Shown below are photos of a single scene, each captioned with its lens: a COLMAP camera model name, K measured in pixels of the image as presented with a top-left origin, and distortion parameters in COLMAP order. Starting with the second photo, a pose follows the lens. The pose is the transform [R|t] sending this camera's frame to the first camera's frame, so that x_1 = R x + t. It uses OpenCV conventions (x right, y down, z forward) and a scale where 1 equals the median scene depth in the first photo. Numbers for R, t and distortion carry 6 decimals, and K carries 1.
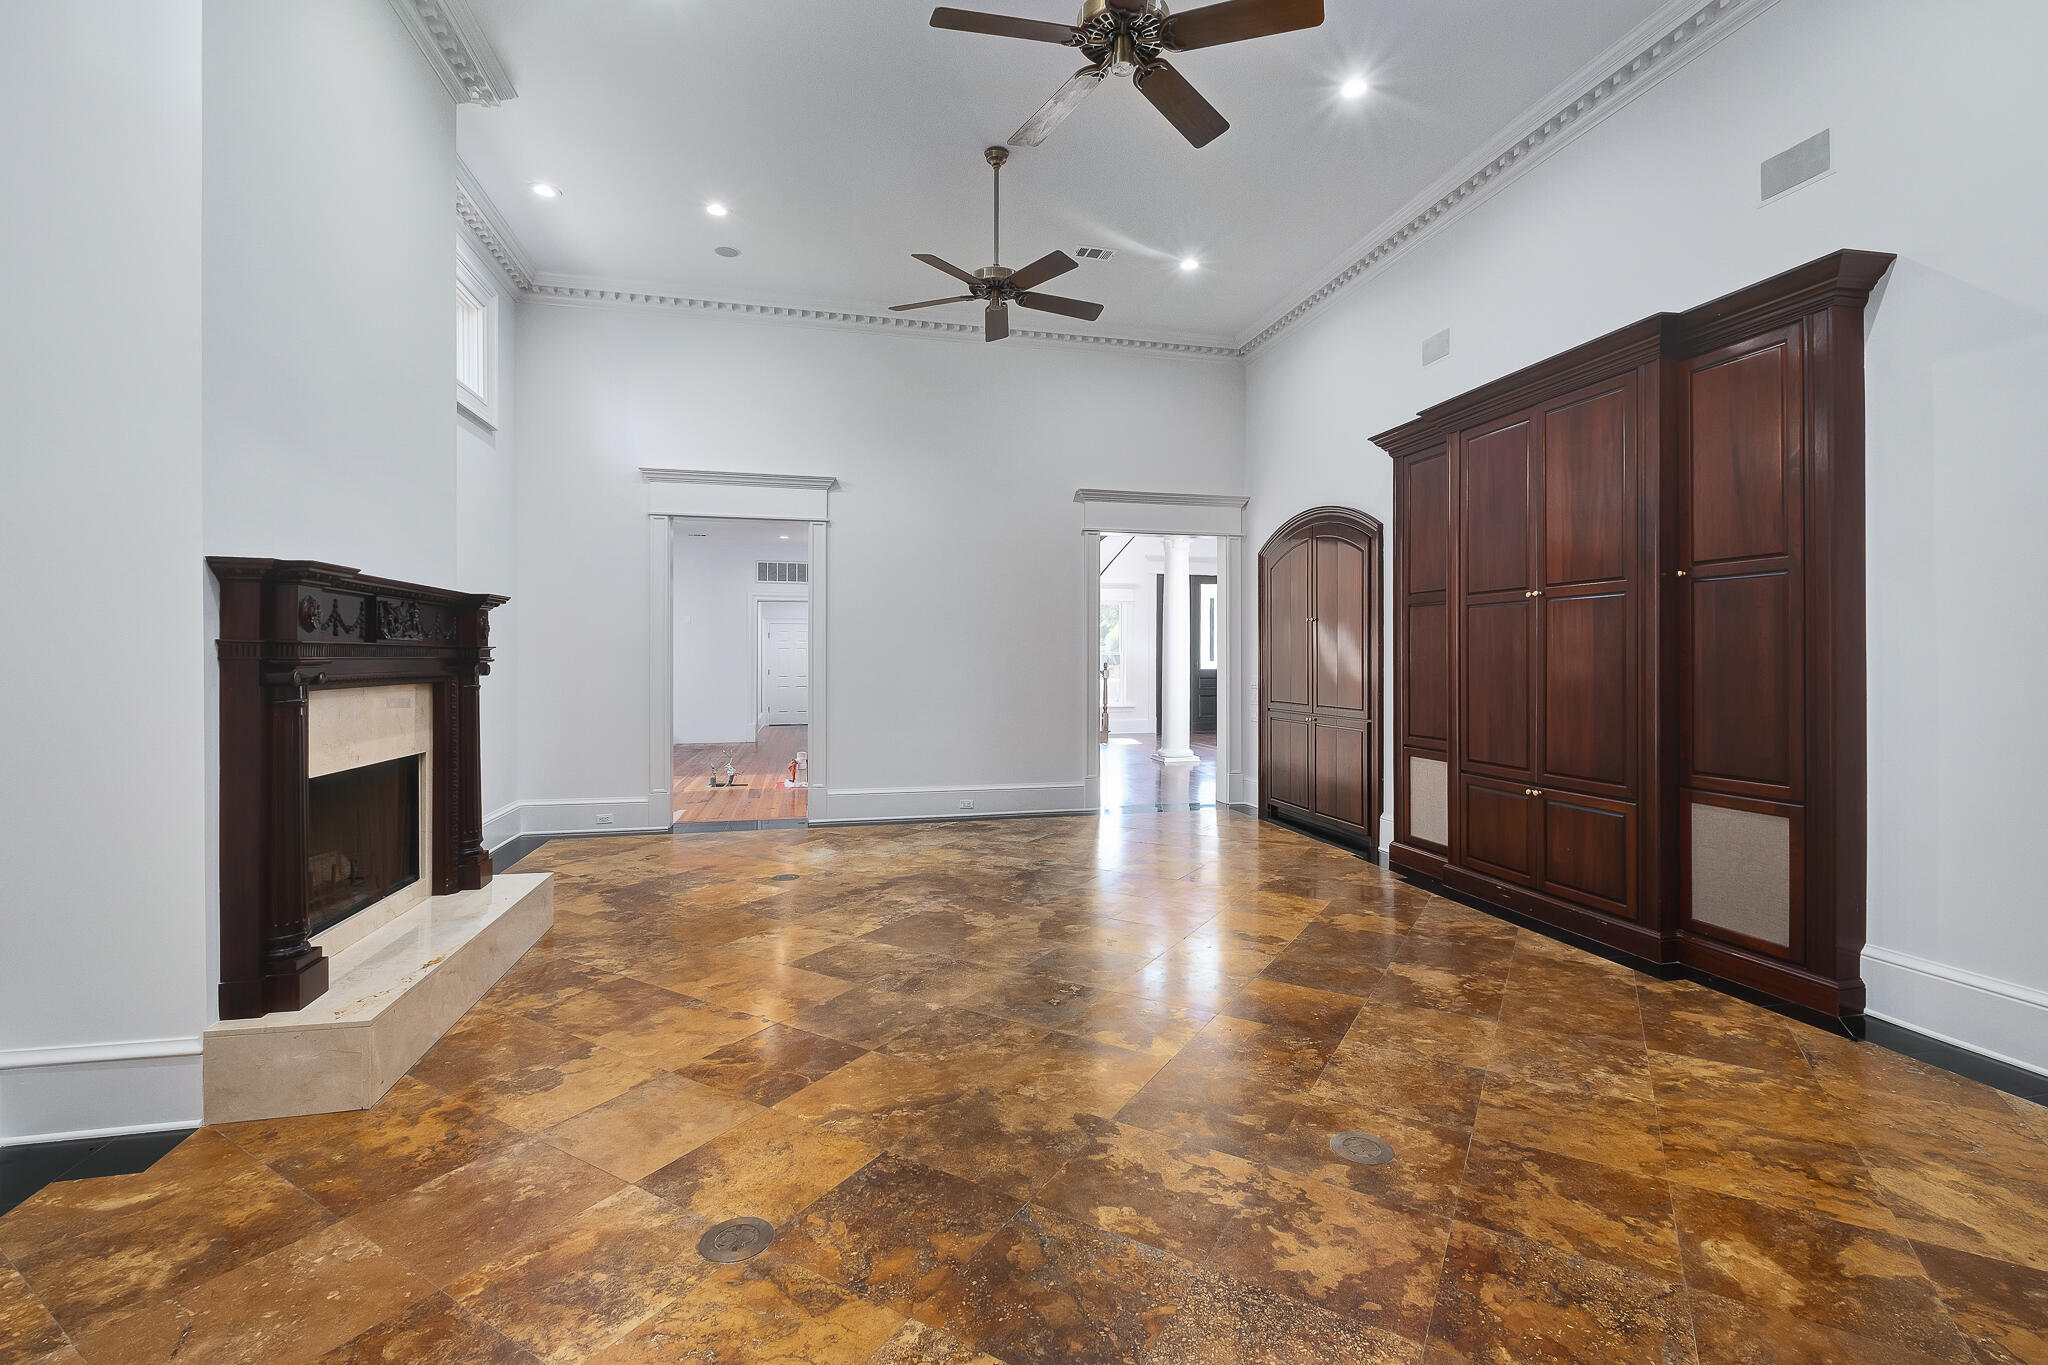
lens RADIAL K [[887.1, 0, 1035.3], [0, 887.1, 651.7], [0, 0, 1]] dist [0.007469, -0.006010]
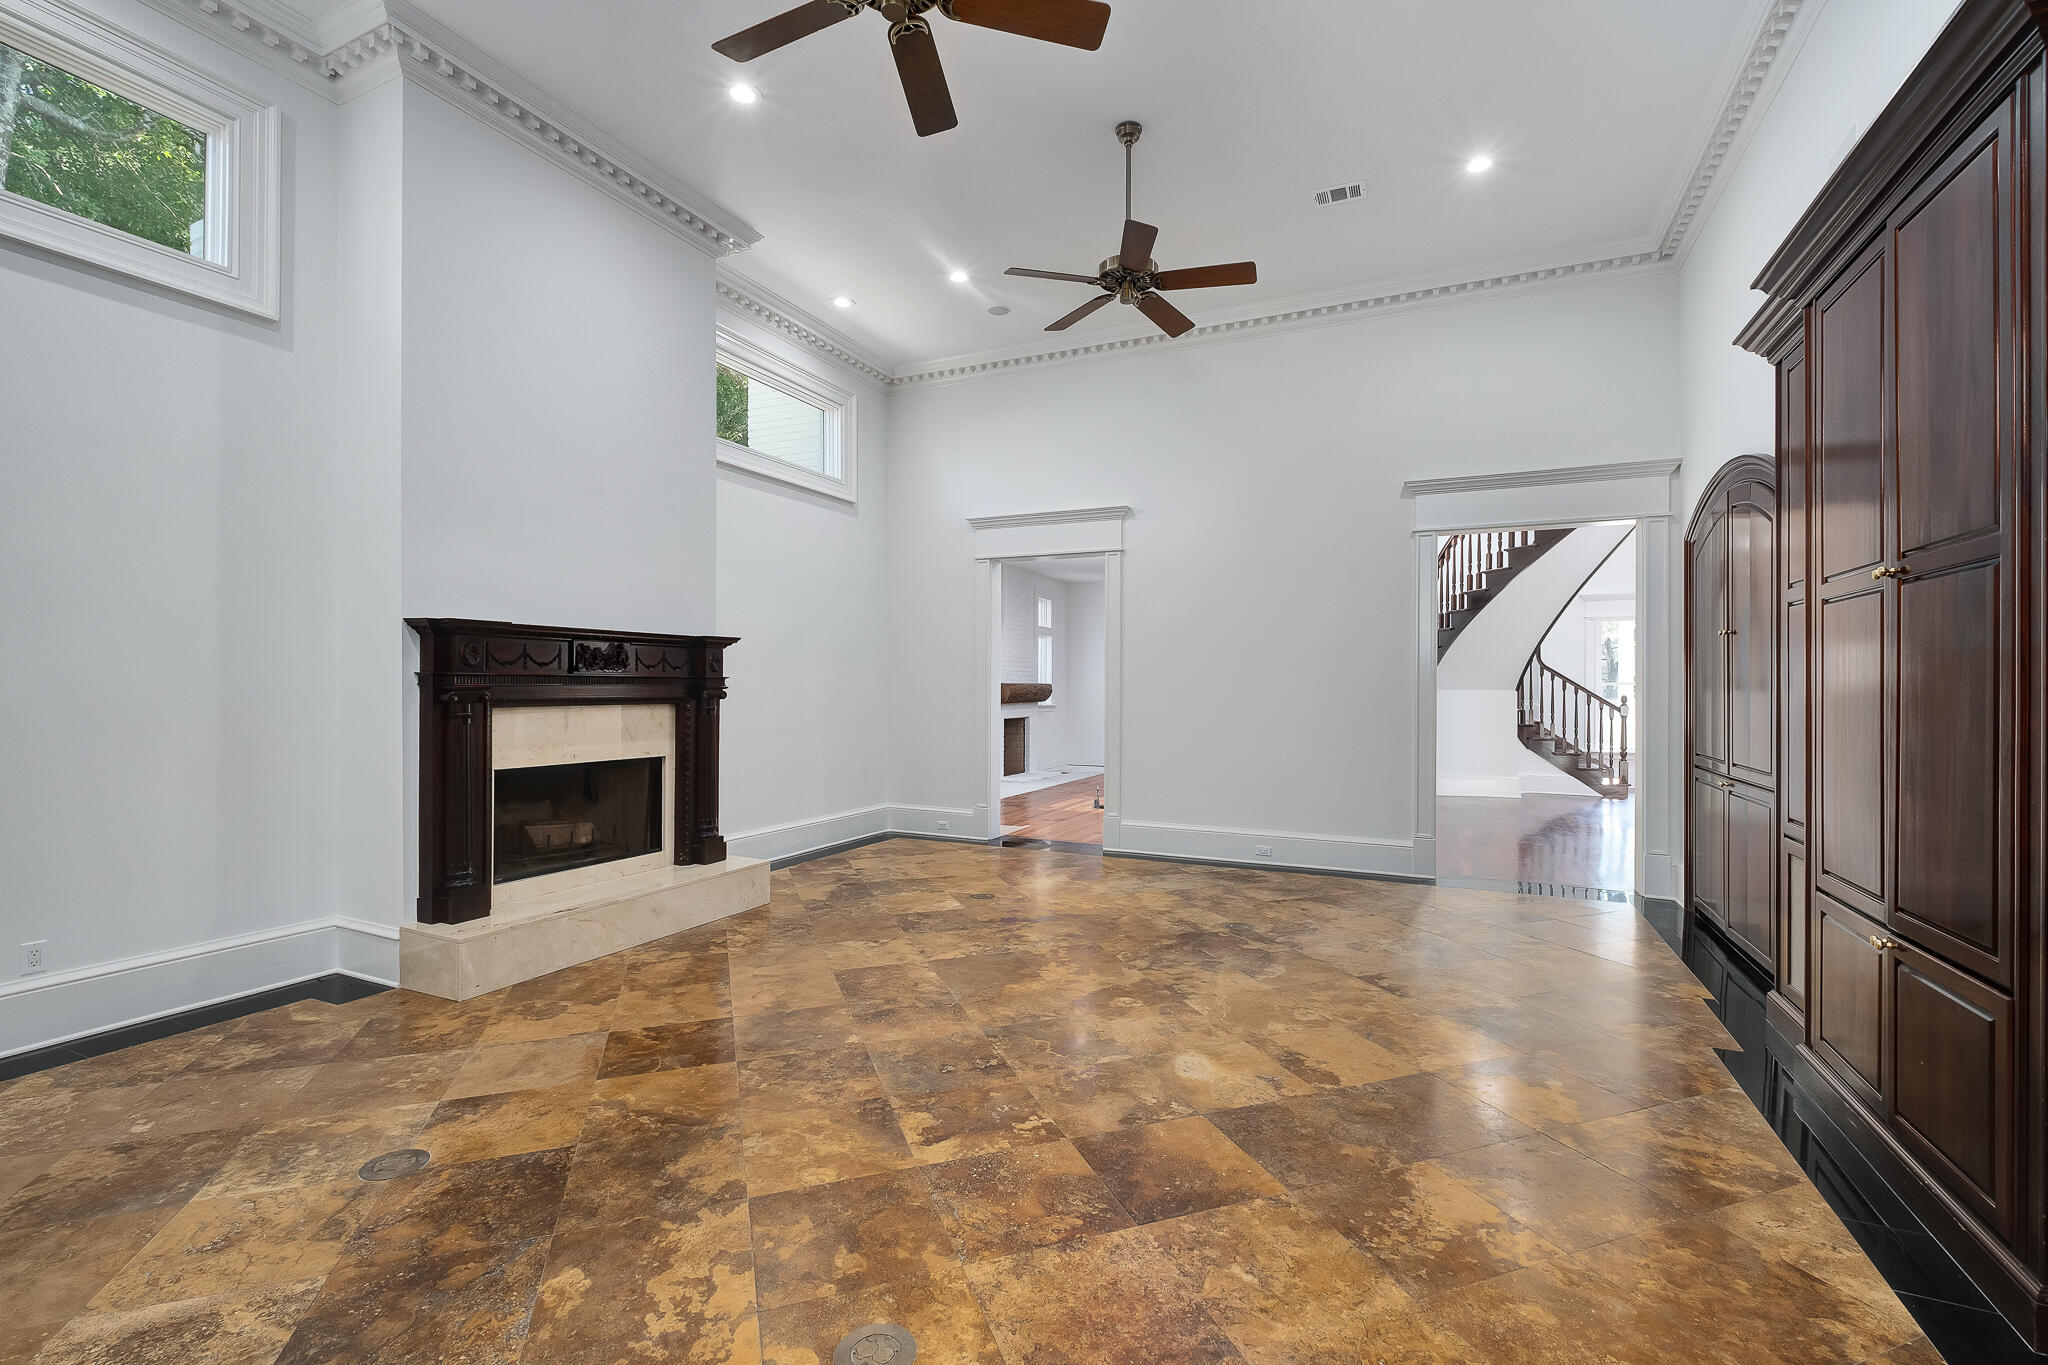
lens RADIAL K [[877.6, 0, 1036.5], [0, 877.6, 675.0], [0, 0, 1]] dist [0.011123, -0.010673]
pose [[0.784381, -0.004599, -0.620262, 0.675904], [-0.000363, 0.999969, -0.007873, 0.002729], [0.620279, 0.006401, 0.784355, 0.371379]]
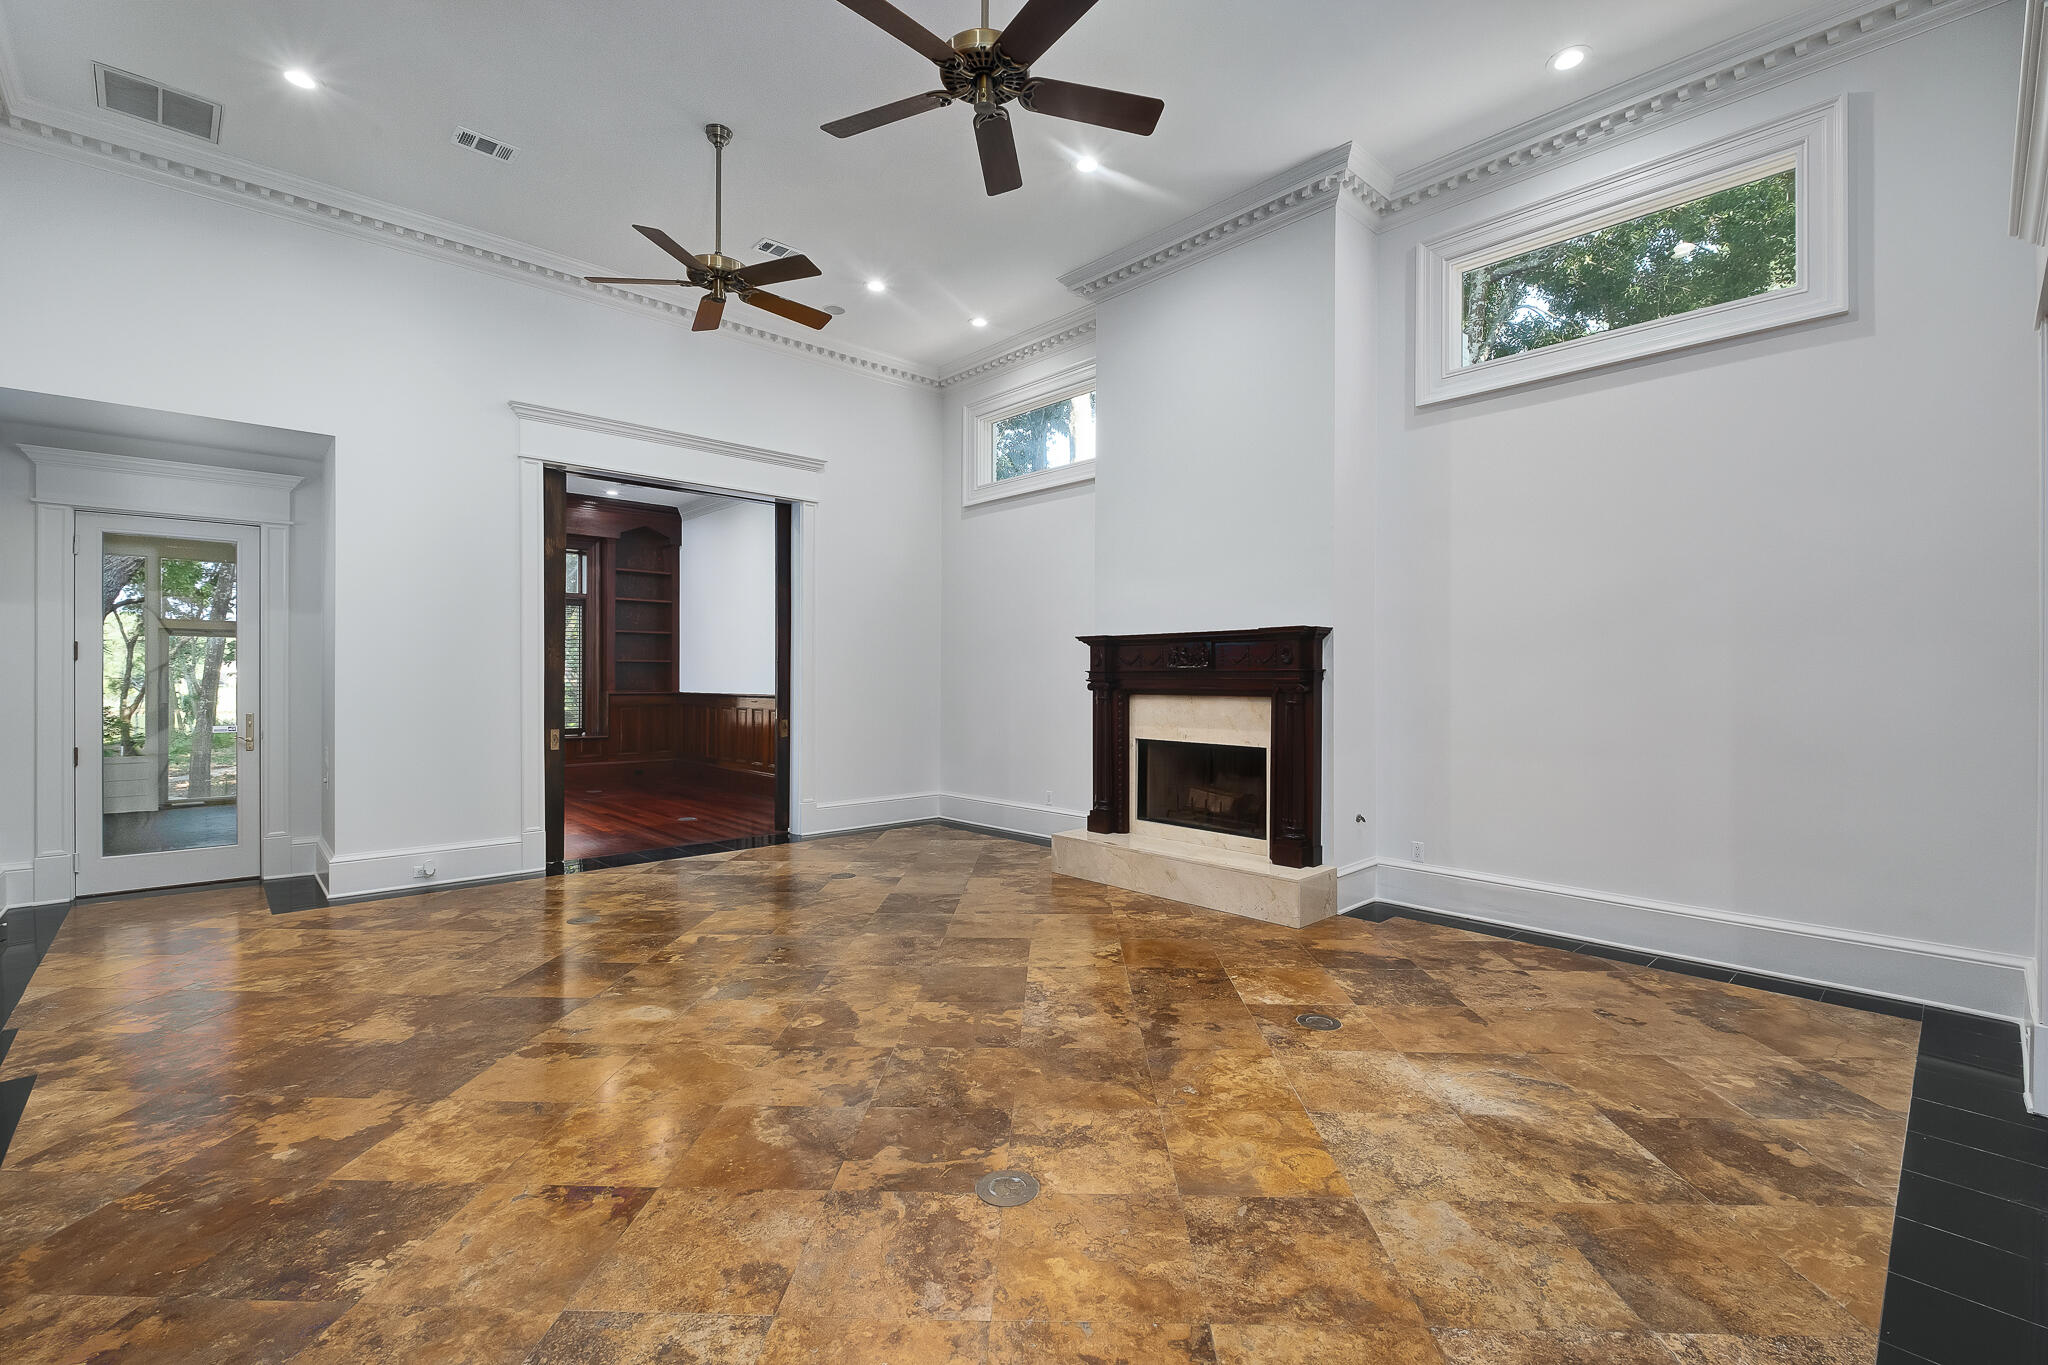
lens RADIAL K [[877.6, 0, 1036.5], [0, 877.6, 675.0], [0, 0, 1]] dist [0.011123, -0.010673]
pose [[-0.865357, -0.002895, -0.501148, 0.351775], [0.002129, 0.999953, -0.009453, 0.015601], [0.501152, -0.009247, -0.865310, 2.378121]]
